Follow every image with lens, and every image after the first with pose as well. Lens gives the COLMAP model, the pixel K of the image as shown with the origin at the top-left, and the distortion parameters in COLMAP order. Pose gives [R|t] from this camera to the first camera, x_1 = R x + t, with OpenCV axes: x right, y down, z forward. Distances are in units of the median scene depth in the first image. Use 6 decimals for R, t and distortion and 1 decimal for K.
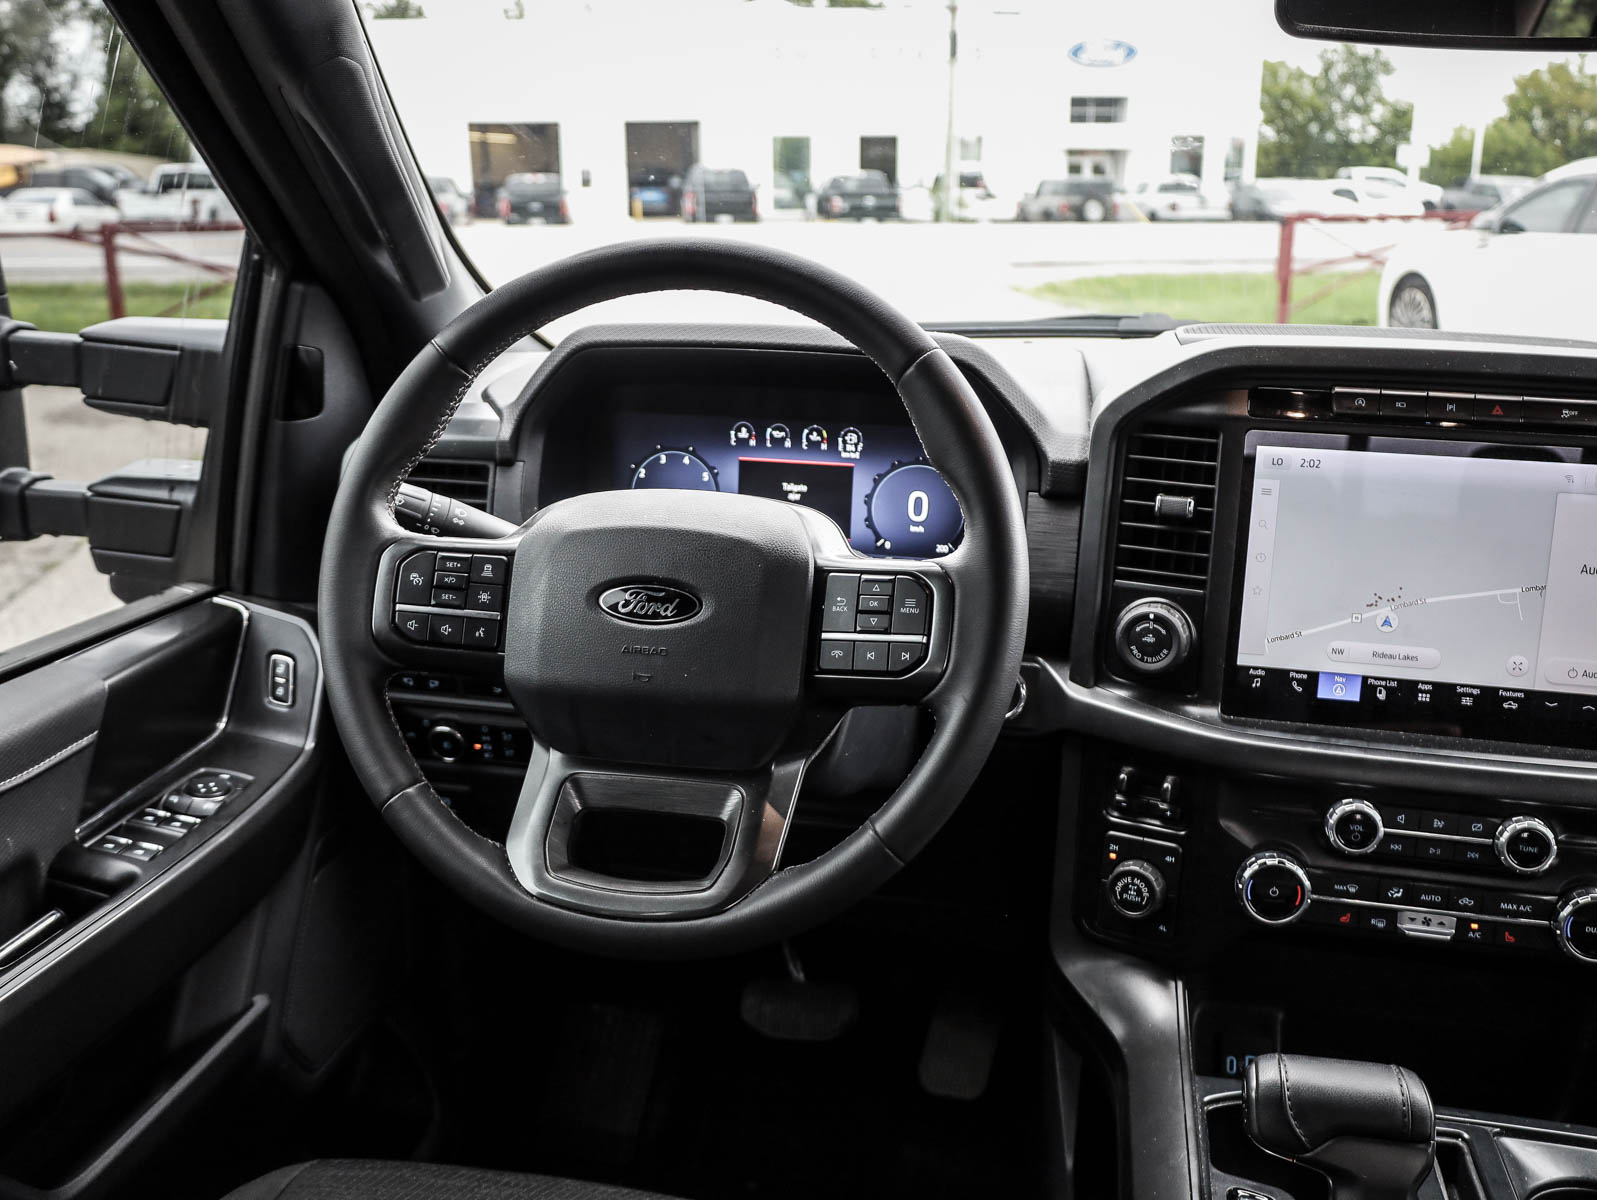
lens RADIAL K [[1450.0, 0, 798.5], [0, 1450.0, 600.0], [0, 0, 1]] dist [-0.032335, 0.017996]
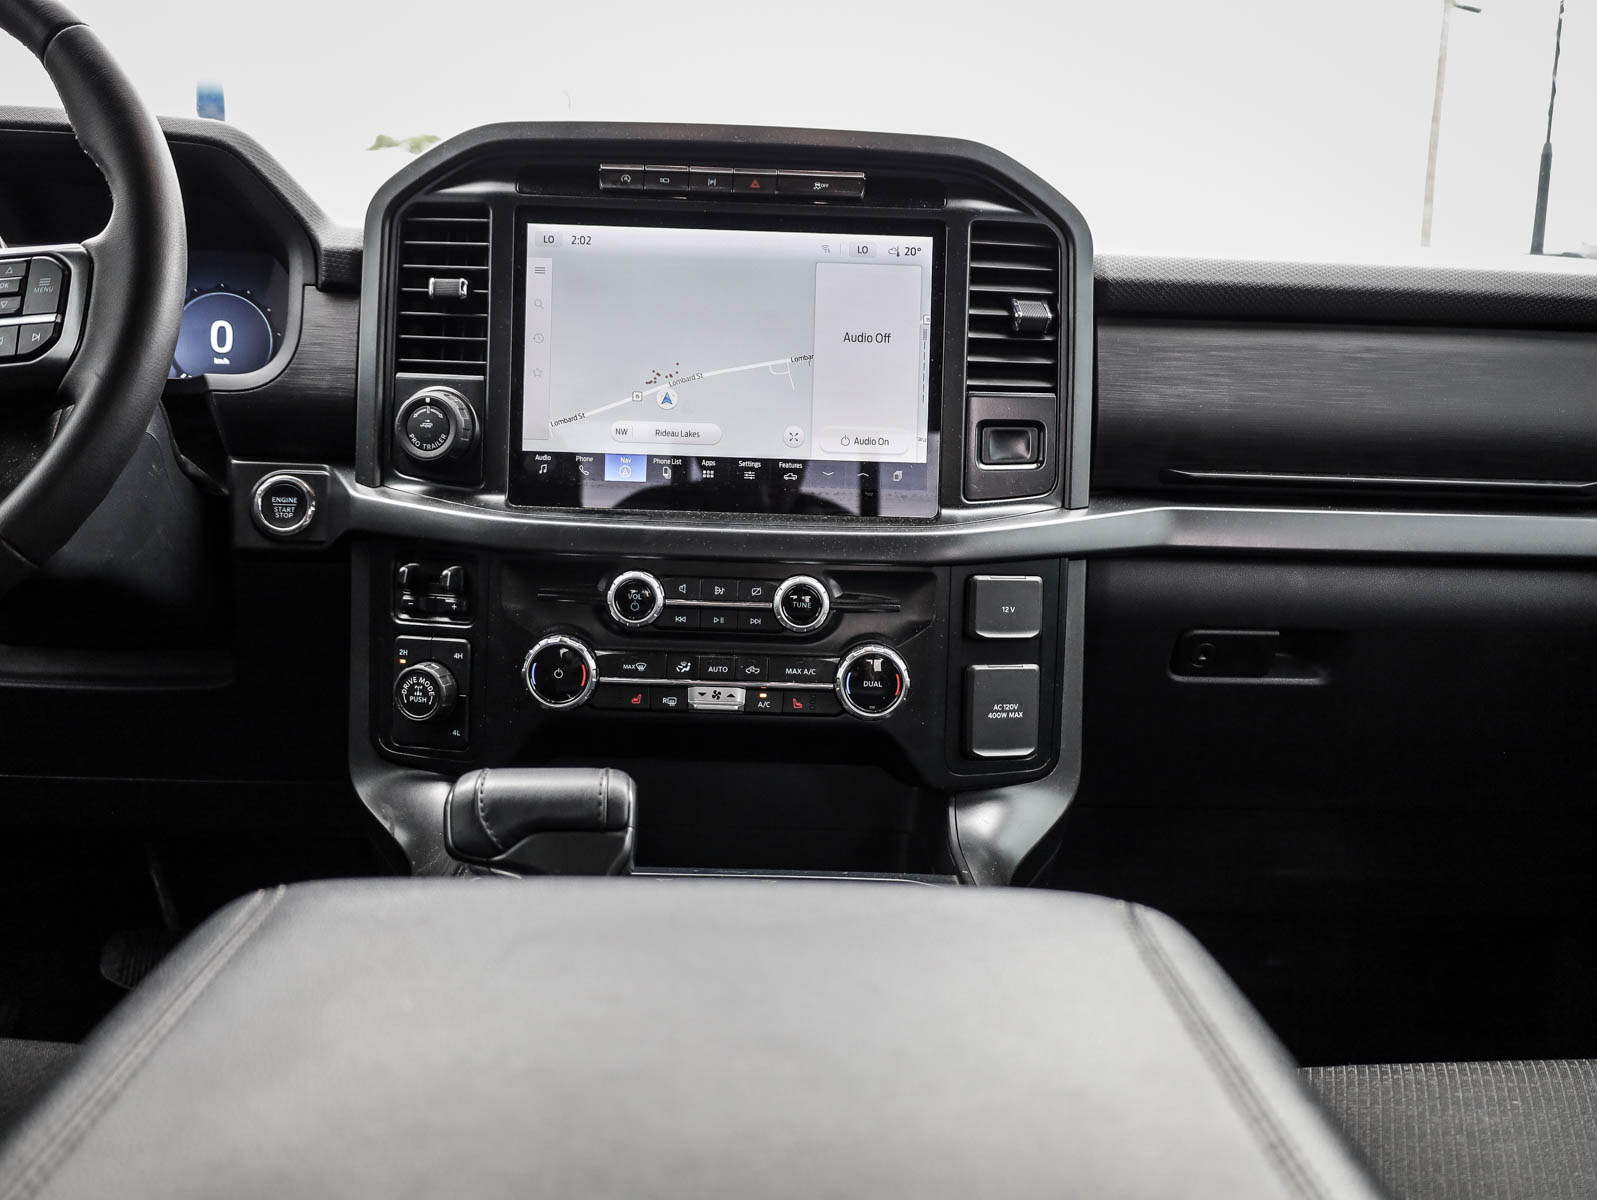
lens RADIAL K [[1466.5, 0, 798.5], [0, 1466.5, 600.0], [0, 0, 1]] dist [-0.024894, -0.006478]
pose [[0.969804, -0.031571, 0.241835, 0.245234], [0.055279, 0.994234, -0.091887, 0.246023], [-0.237540, 0.102480, 0.965957, 0.024150]]
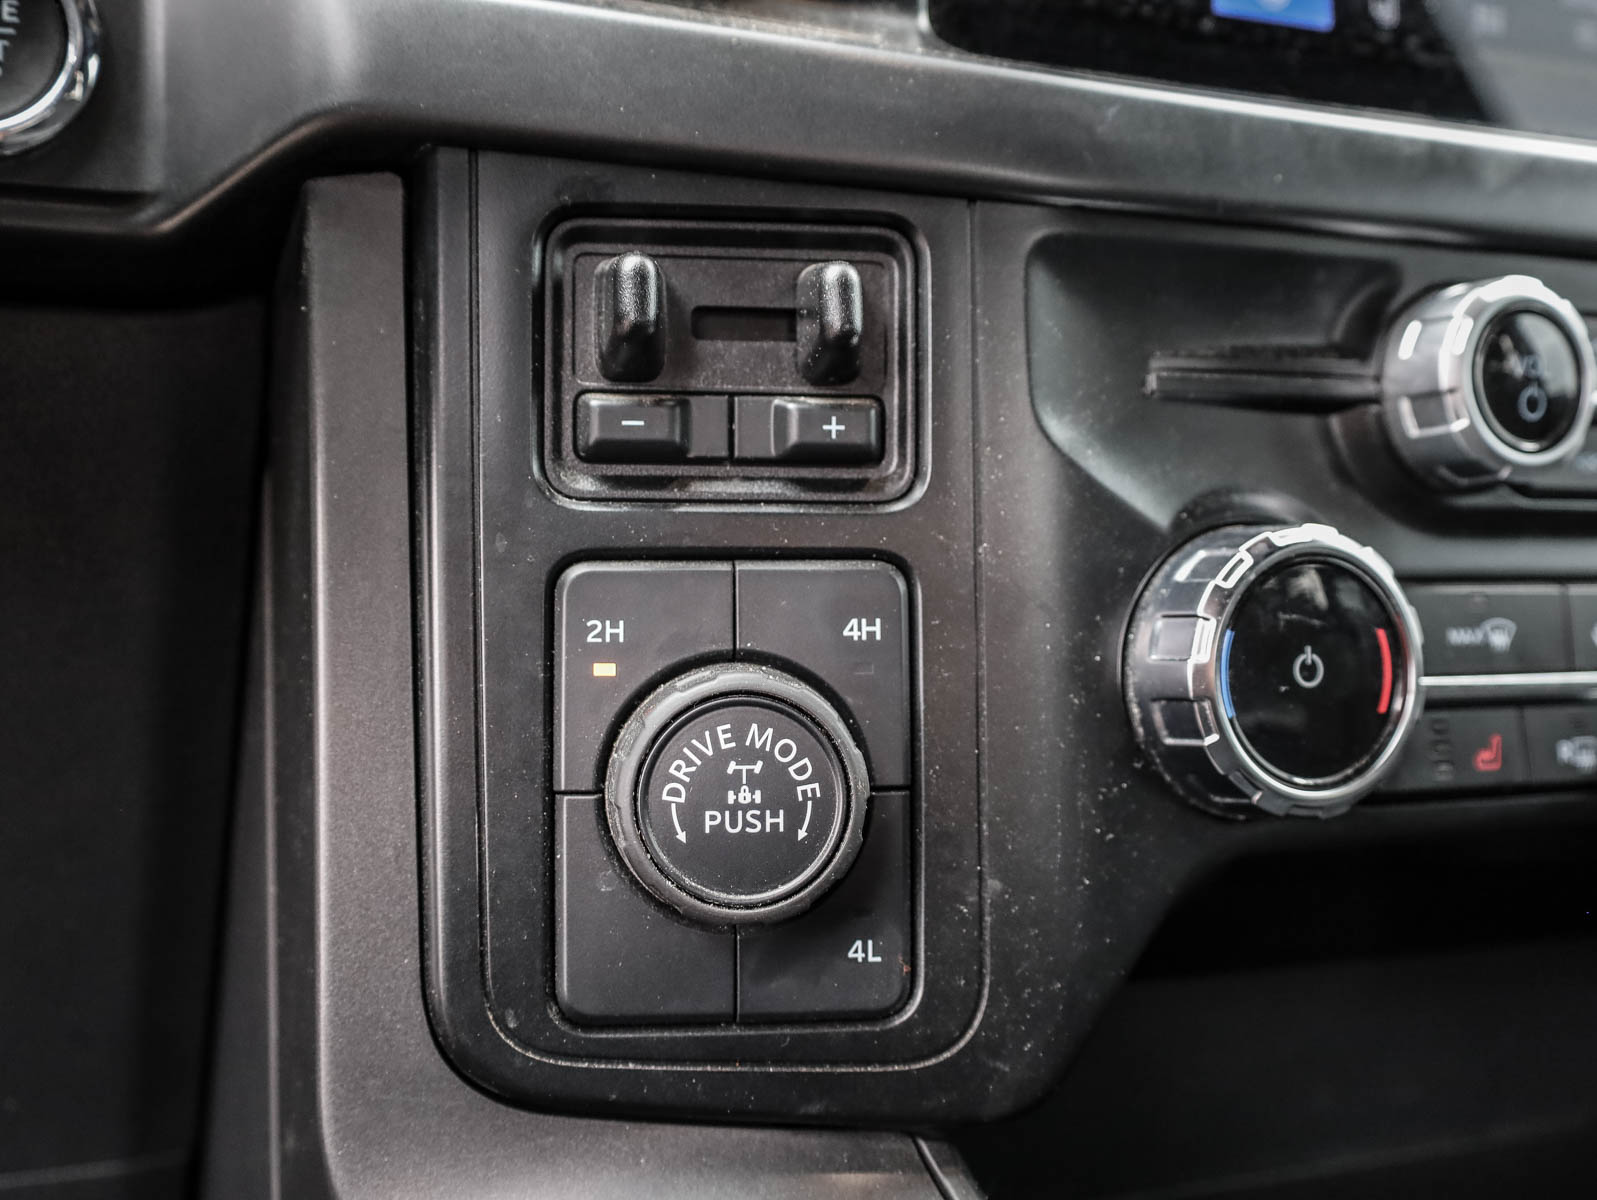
lens RADIAL K [[1668.3, 0, 798.5], [0, 1668.3, 600.0], [0, 0, 1]] dist [0.015552, -0.044362]
pose [[0.815043, -0.052566, 0.577011, 0.099686], [0.142244, 0.983552, -0.111321, 0.205249], [-0.561669, 0.172807, 0.809114, 0.804159]]
